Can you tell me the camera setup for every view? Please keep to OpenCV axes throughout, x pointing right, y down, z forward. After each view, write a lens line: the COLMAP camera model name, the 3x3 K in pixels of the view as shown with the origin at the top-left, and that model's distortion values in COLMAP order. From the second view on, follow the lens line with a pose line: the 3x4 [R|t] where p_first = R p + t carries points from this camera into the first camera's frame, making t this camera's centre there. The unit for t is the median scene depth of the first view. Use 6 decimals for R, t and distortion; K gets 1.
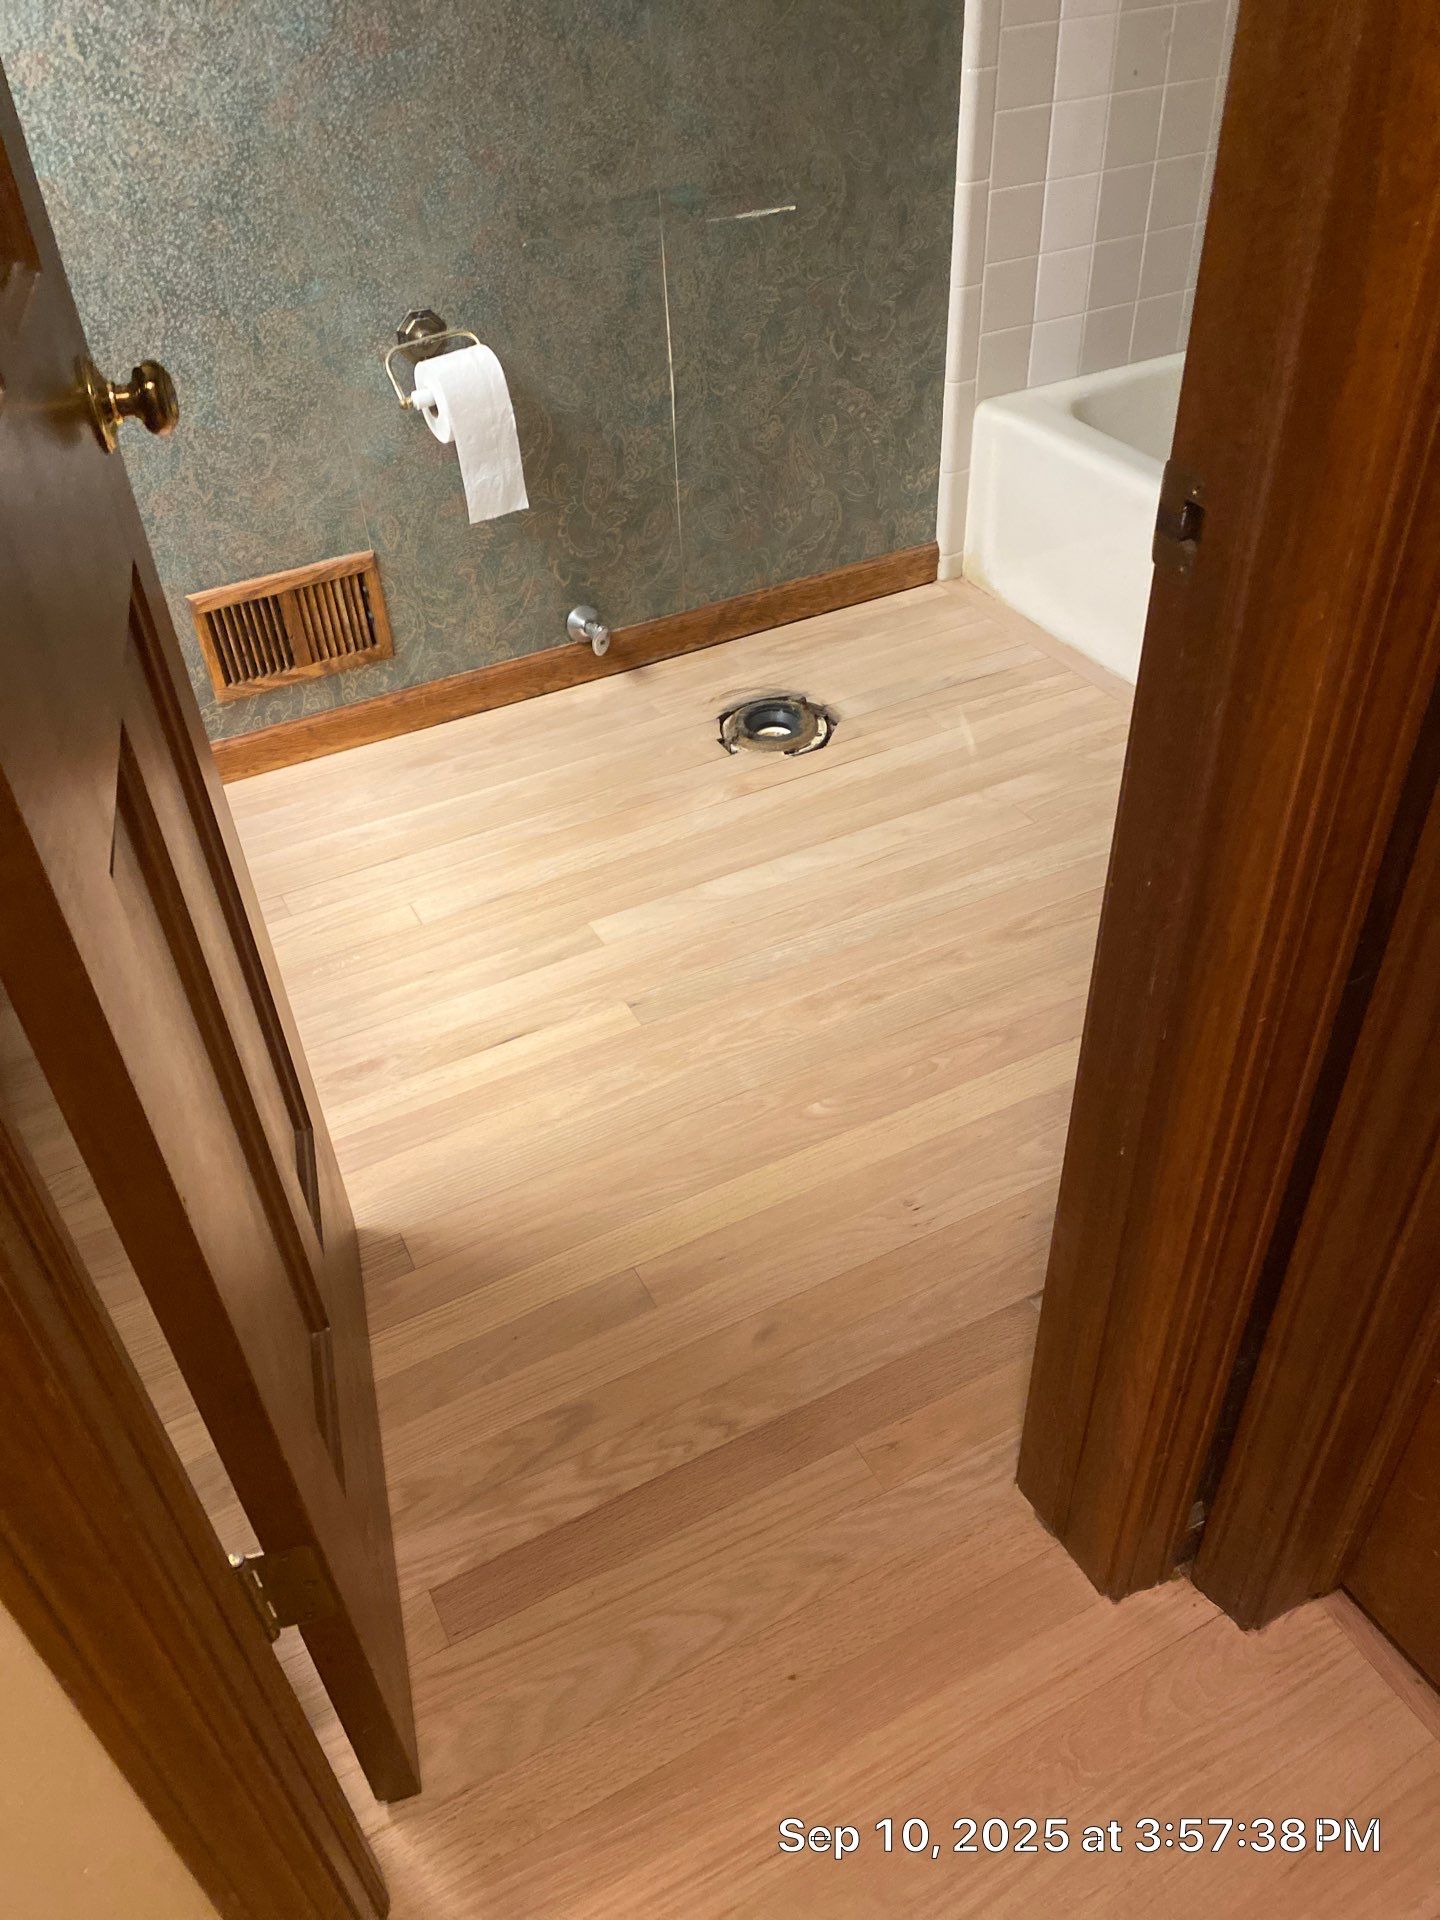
lens RADIAL K [[1459.4, 0, 686.4], [0, 1459.4, 926.7], [0, 0, 1]] dist [0.043299, -0.052275]
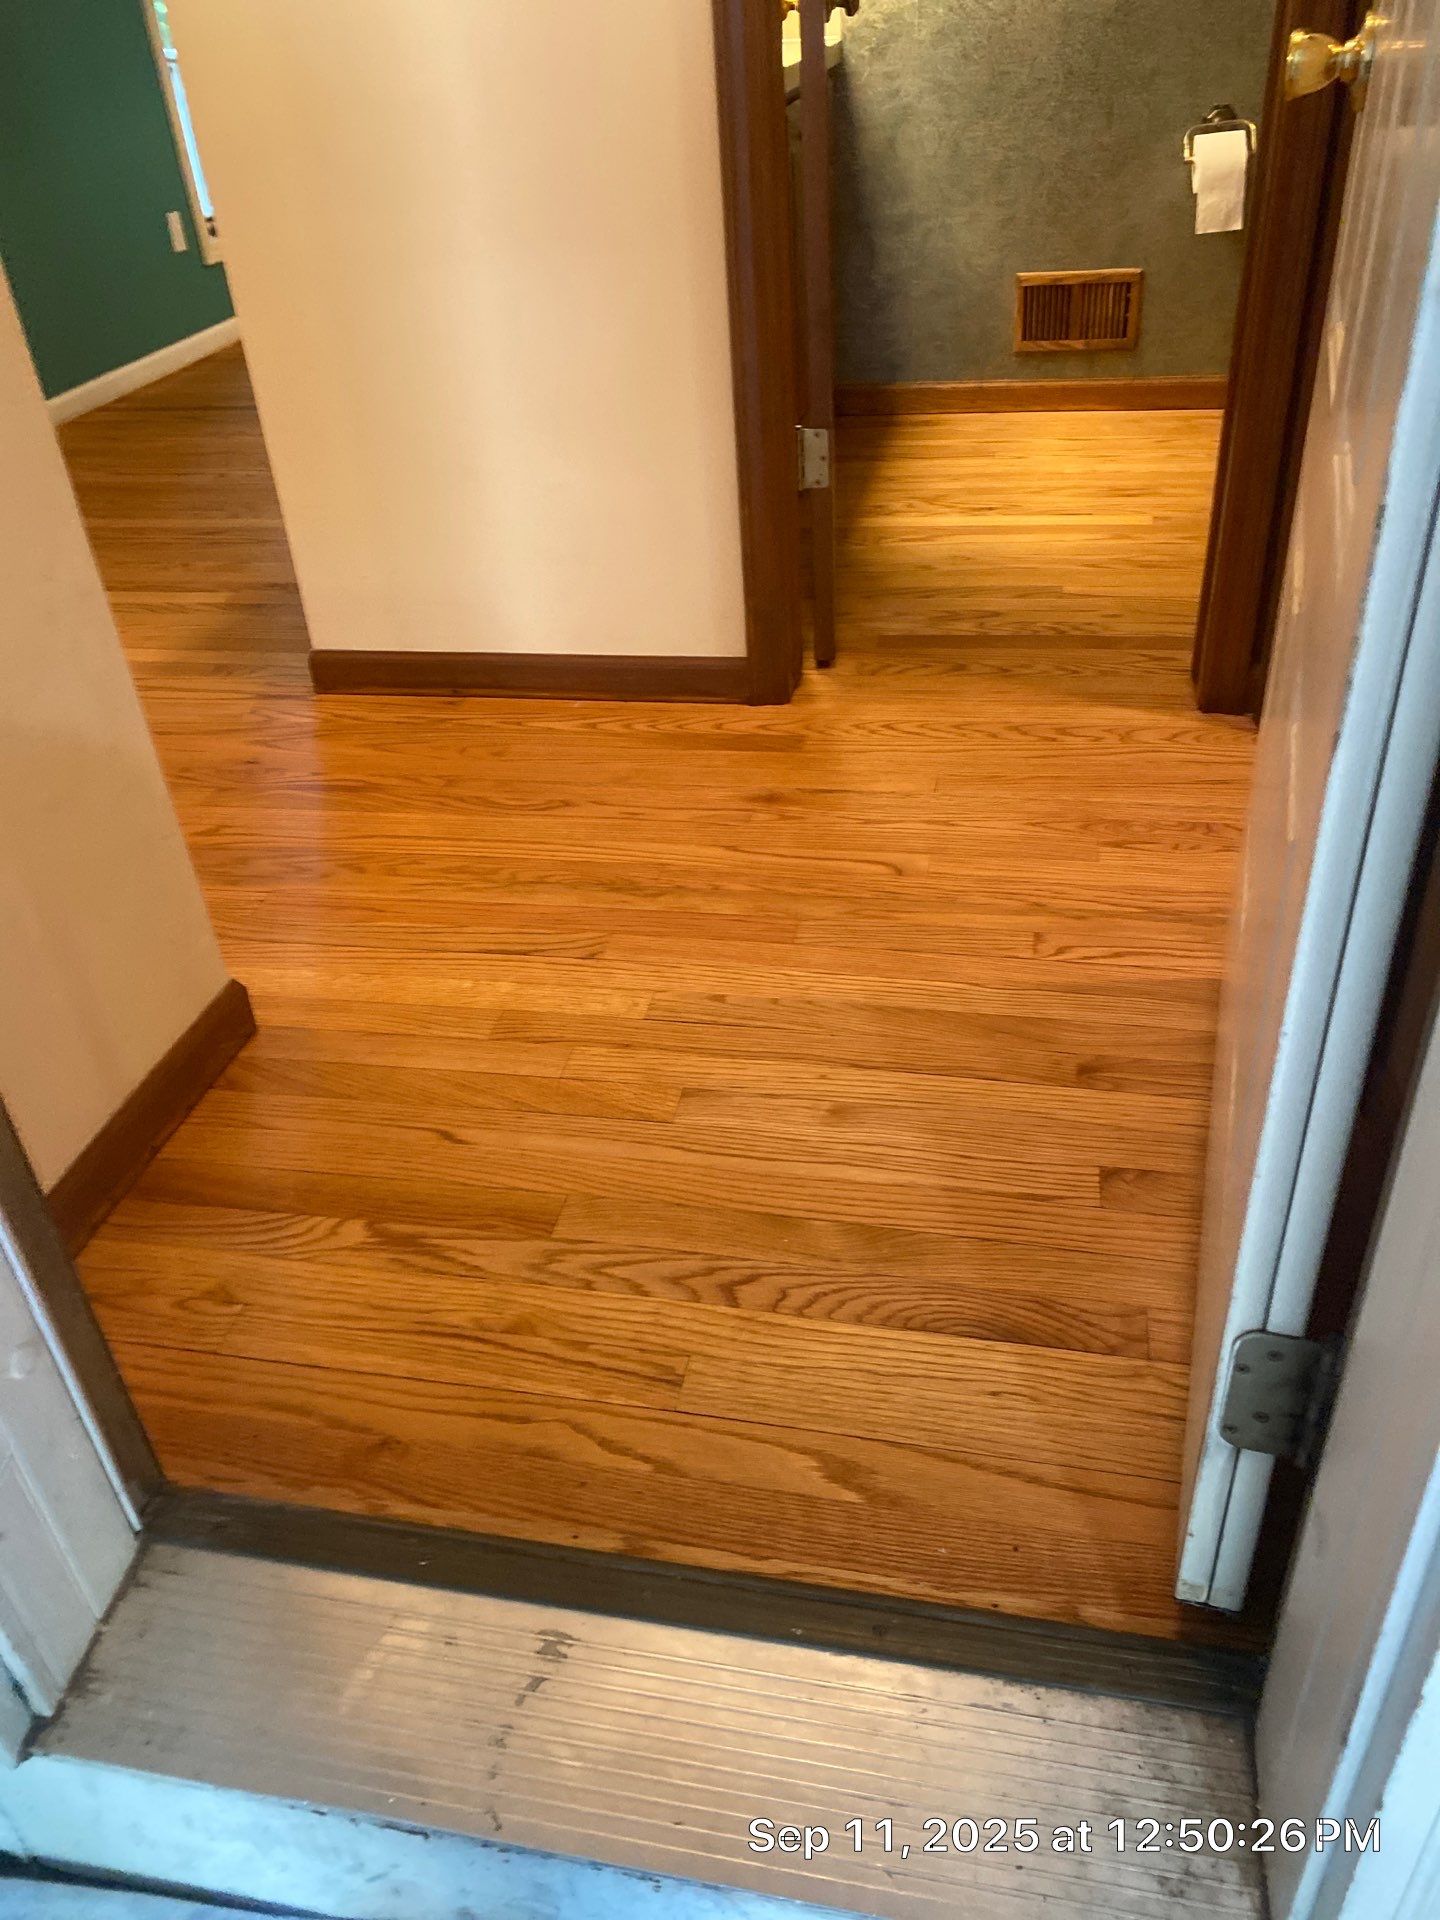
lens RADIAL K [[1459.4, 0, 723.1], [0, 1459.4, 951.8], [0, 0, 1]] dist [0.043299, -0.052275]
pose [[0.789625, 0.352194, -0.502445, 0.492538], [-0.363144, 0.928293, 0.079993, 0.468638], [0.494589, 0.119296, 0.860901, -0.474462]]
